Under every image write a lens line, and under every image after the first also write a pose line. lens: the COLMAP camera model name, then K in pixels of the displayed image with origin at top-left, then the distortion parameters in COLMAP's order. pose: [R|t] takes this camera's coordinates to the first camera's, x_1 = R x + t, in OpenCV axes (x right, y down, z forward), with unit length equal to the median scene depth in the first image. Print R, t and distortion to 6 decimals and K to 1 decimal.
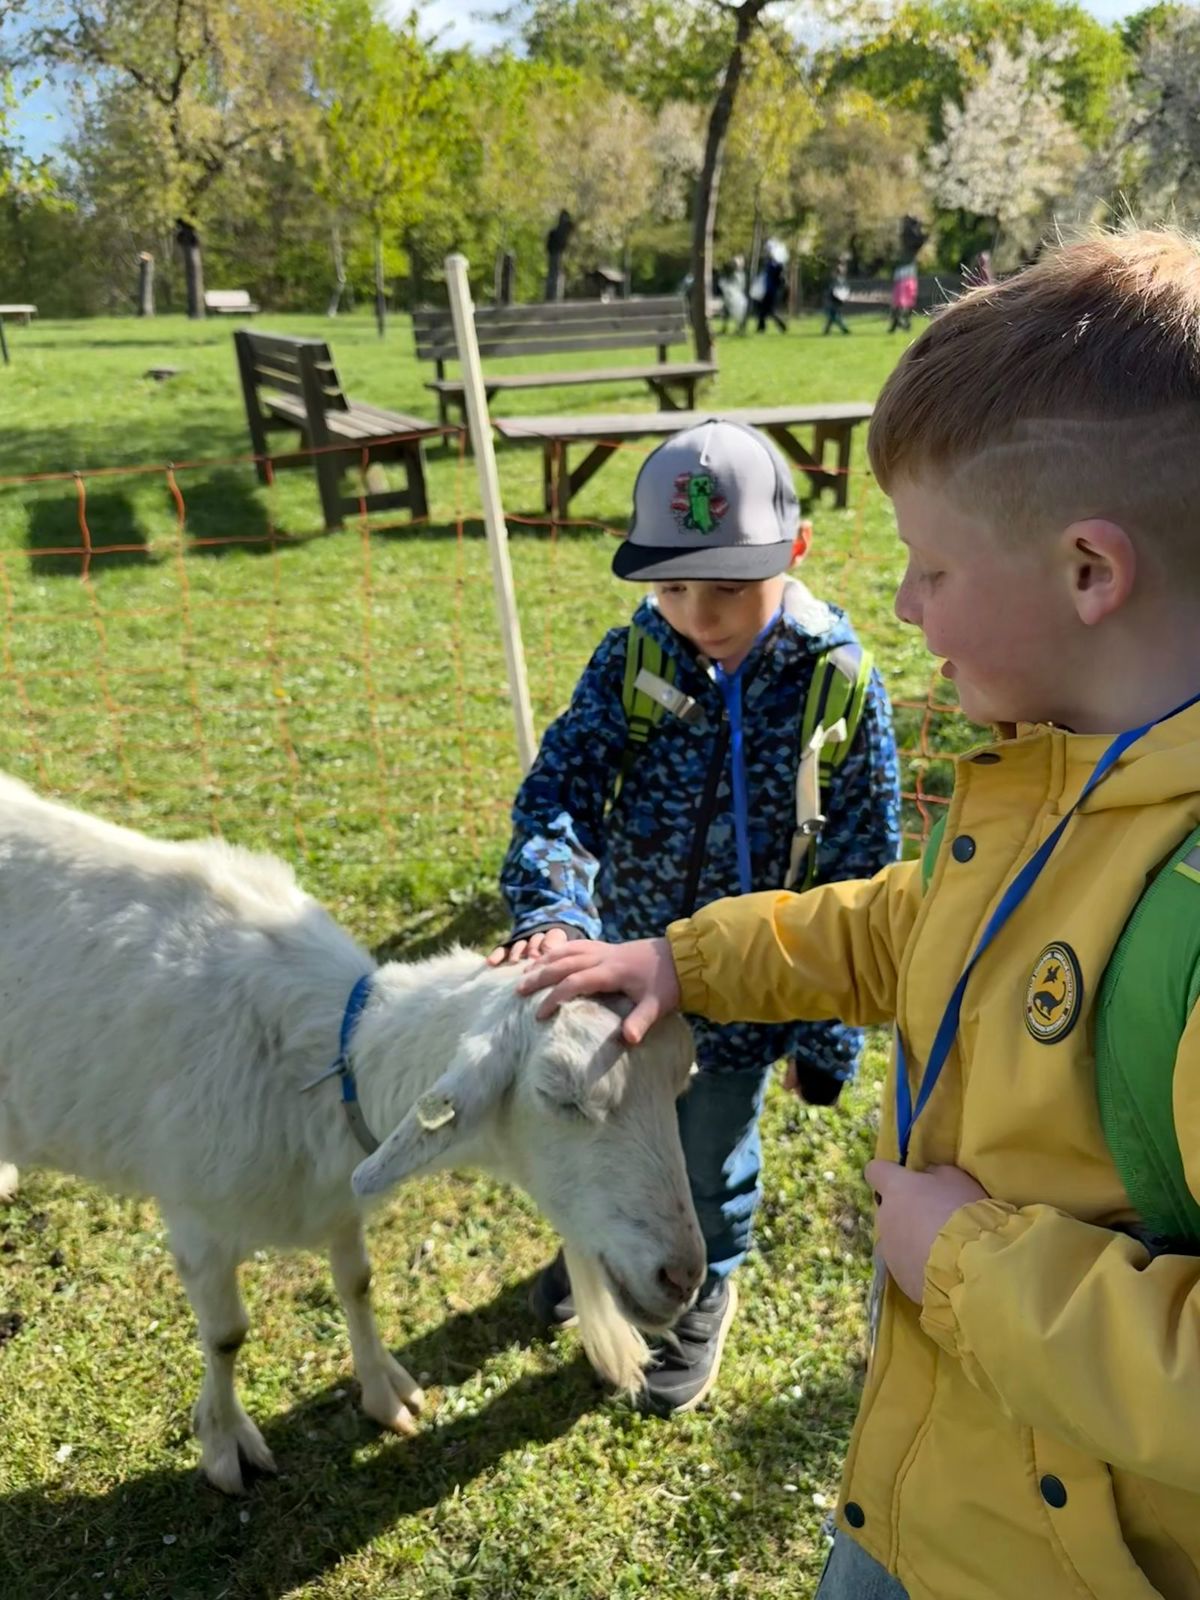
lens RADIAL K [[1258.0, 0, 585.0], [0, 1258.0, 790.9], [0, 0, 1]] dist [0.020610, -0.037654]
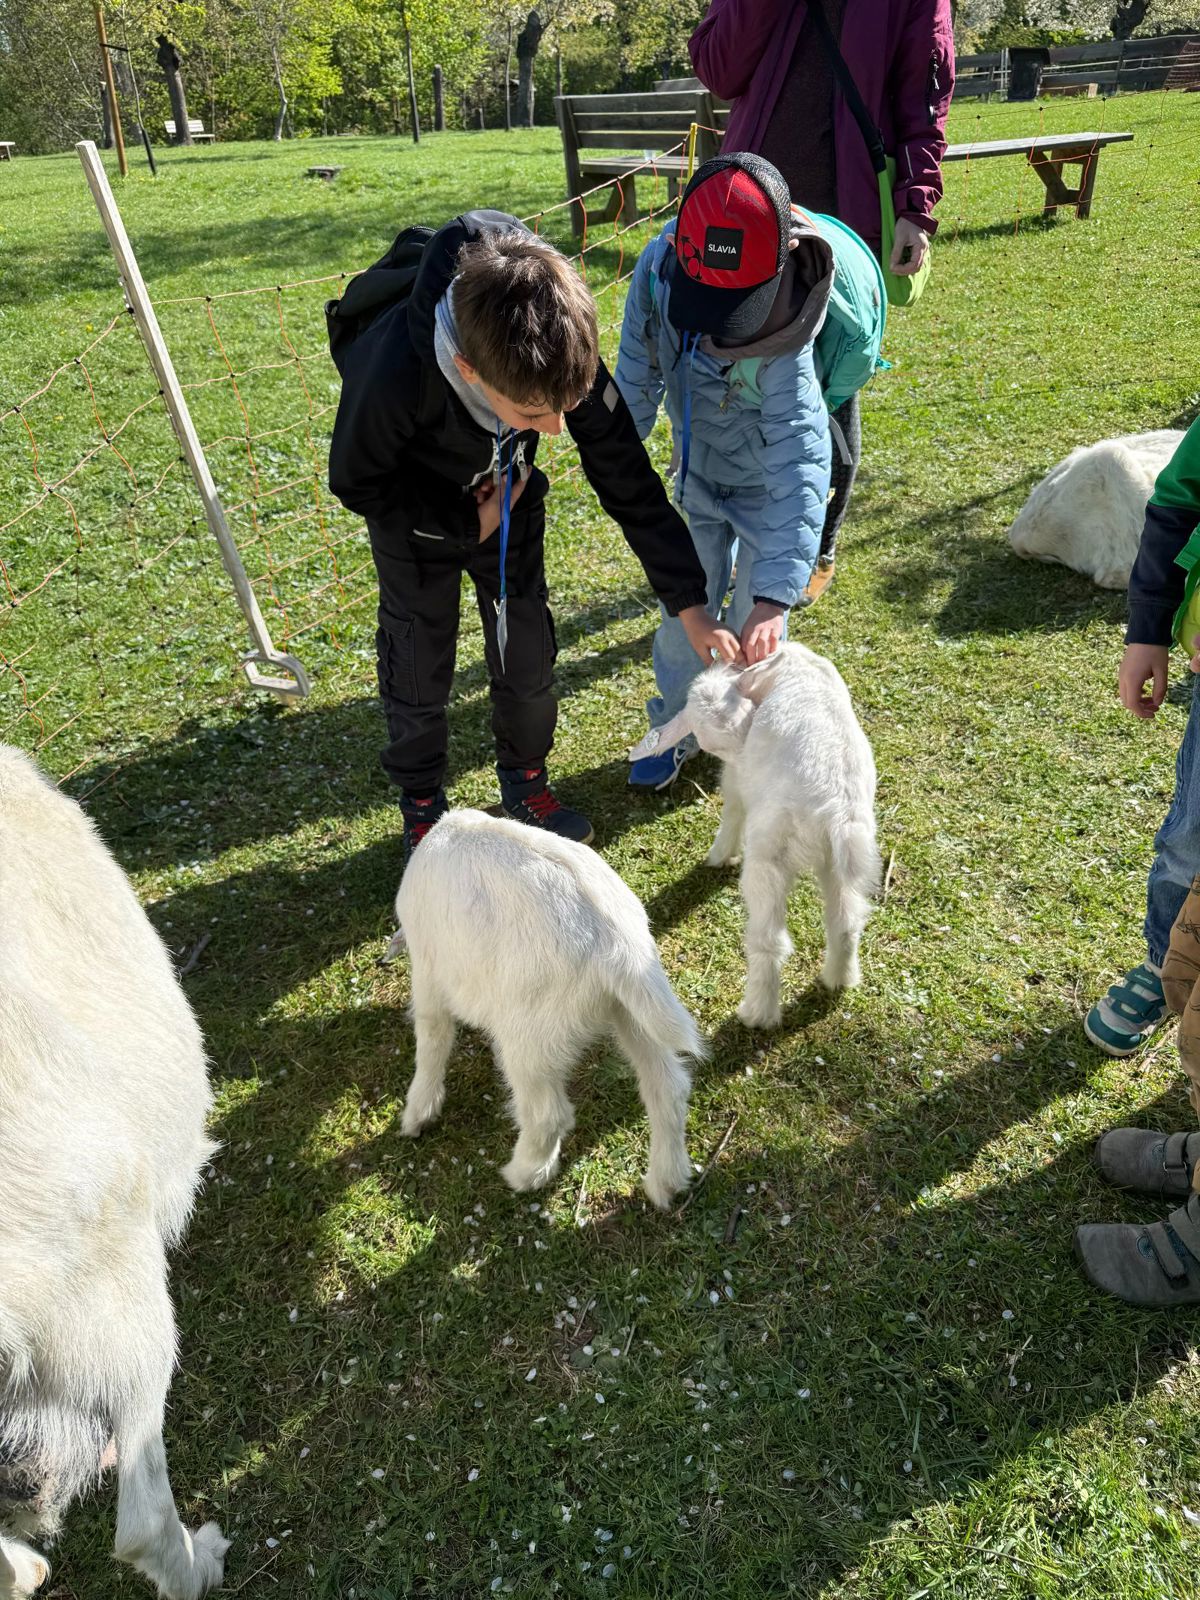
lens RADIAL K [[1123.3, 0, 596.1], [0, 1123.3, 806.9], [0, 0, 1]] dist [0.016086, -0.026524]
pose [[0.993205, -0.094352, 0.068134, -0.247563], [0.080825, 0.980431, 0.179504, 0.067215], [-0.083738, -0.172777, 0.981395, -0.103738]]
